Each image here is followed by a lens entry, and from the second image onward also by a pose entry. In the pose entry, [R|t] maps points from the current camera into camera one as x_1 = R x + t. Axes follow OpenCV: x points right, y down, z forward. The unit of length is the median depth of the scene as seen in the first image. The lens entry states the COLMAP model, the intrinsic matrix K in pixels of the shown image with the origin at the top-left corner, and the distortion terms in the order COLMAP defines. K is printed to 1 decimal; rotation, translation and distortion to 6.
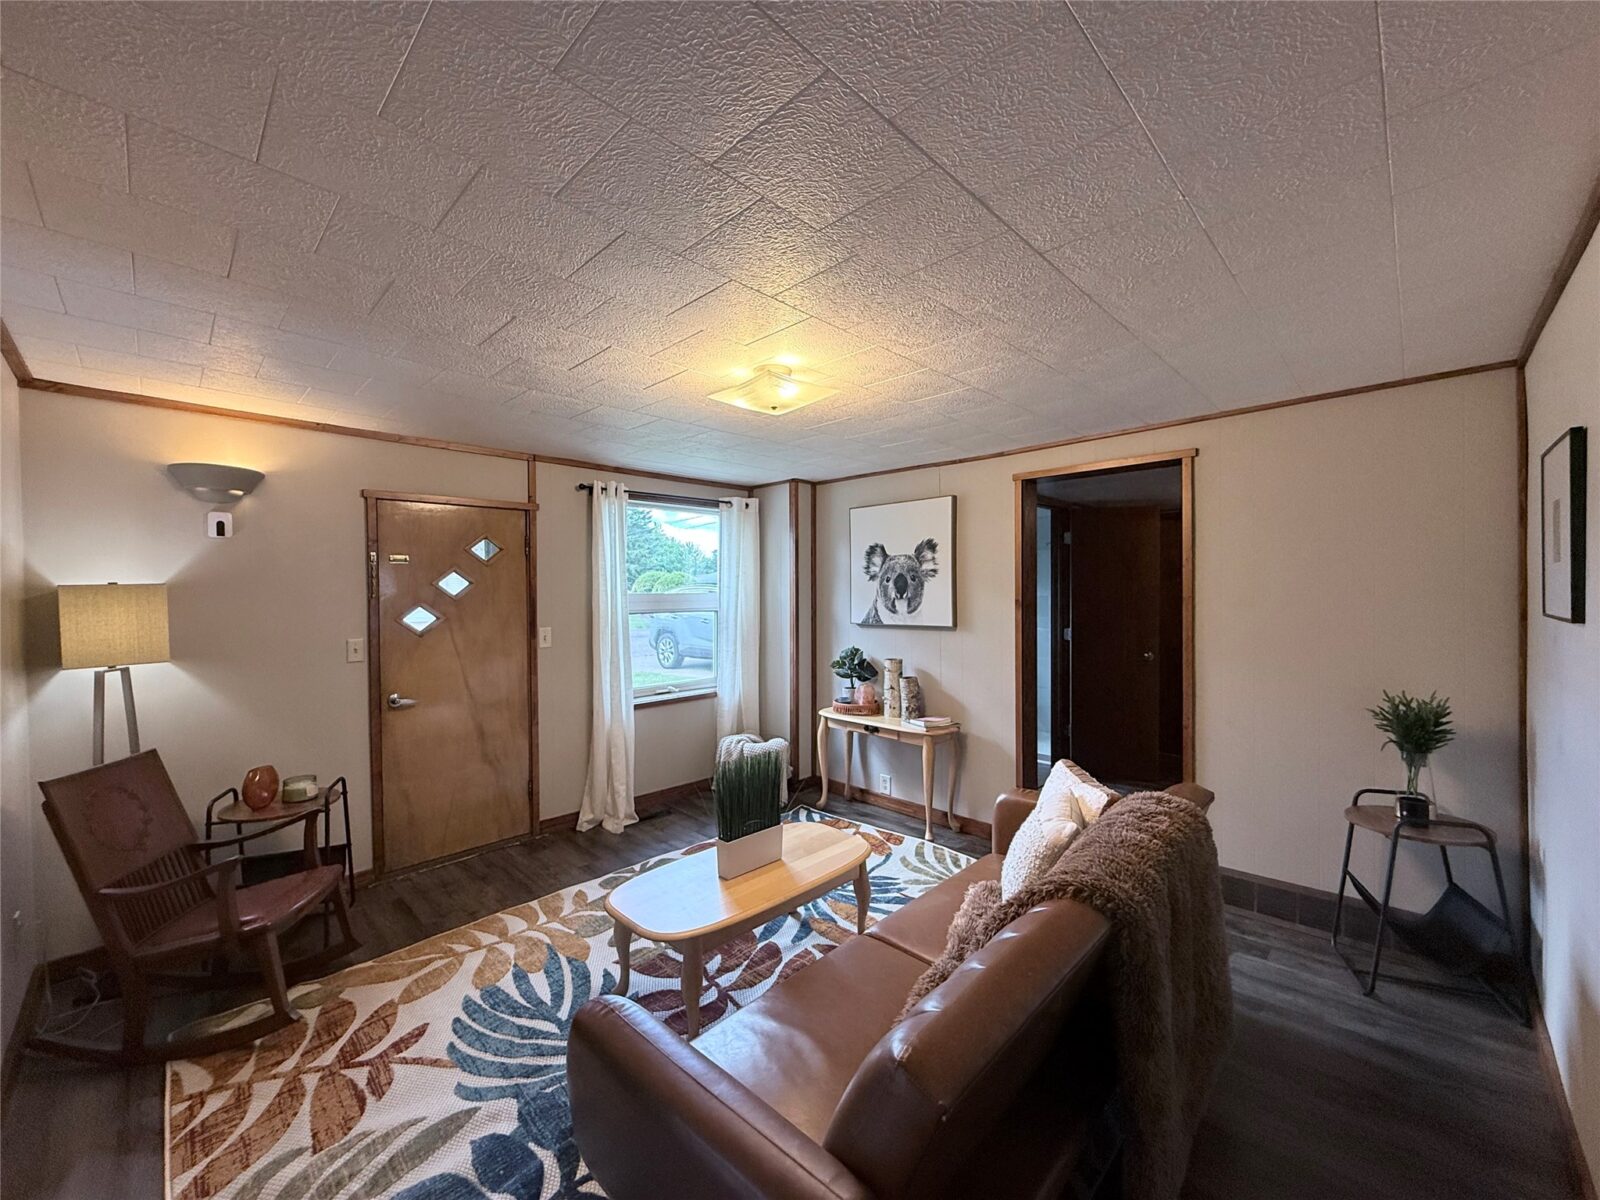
lens RADIAL K [[636.5, 0, 794.7], [0, 636.5, 596.5], [0, 0, 1]] dist [0.000429, 0.000023]
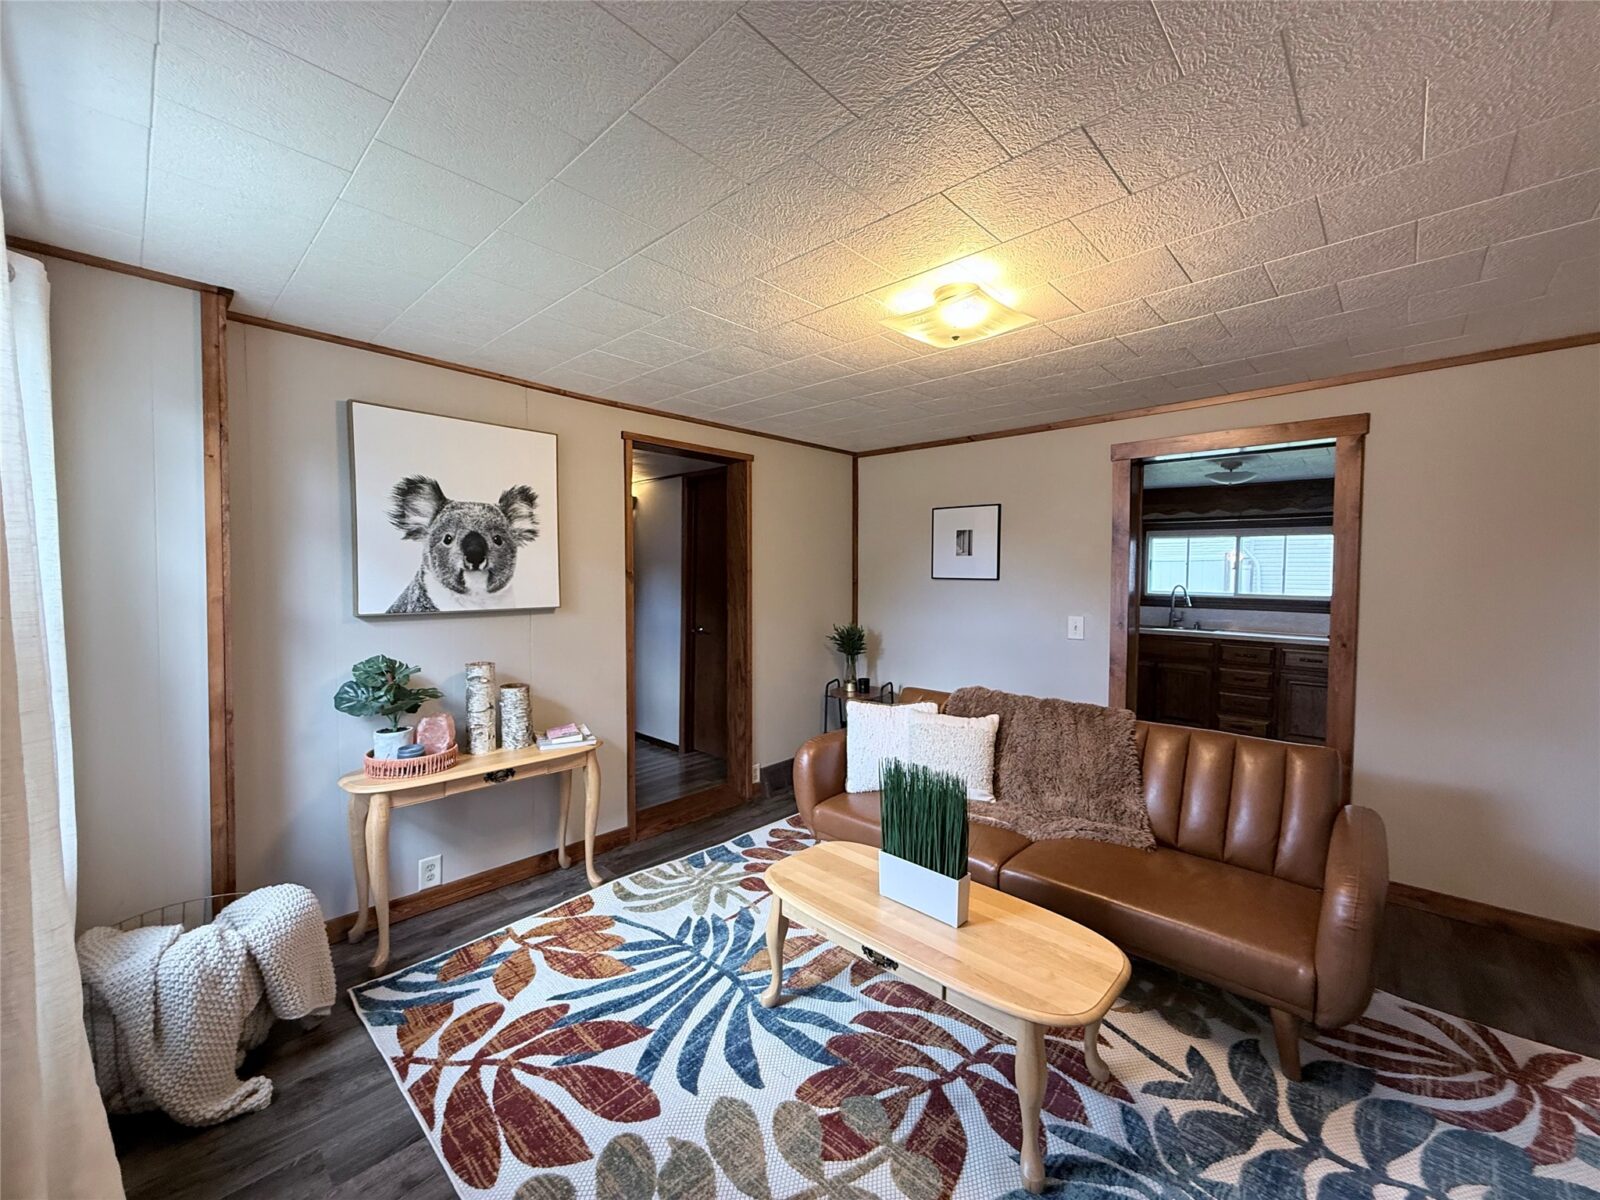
lens RADIAL K [[636.5, 0, 795.8], [0, 636.5, 596.0], [0, 0, 1]] dist [0.000429, 0.000023]
pose [[-0.022048, -0.030341, 0.999296, -0.501308], [-0.000123, 0.999539, 0.030346, 0.009988], [-0.999757, 0.000546, -0.022041, 0.700276]]
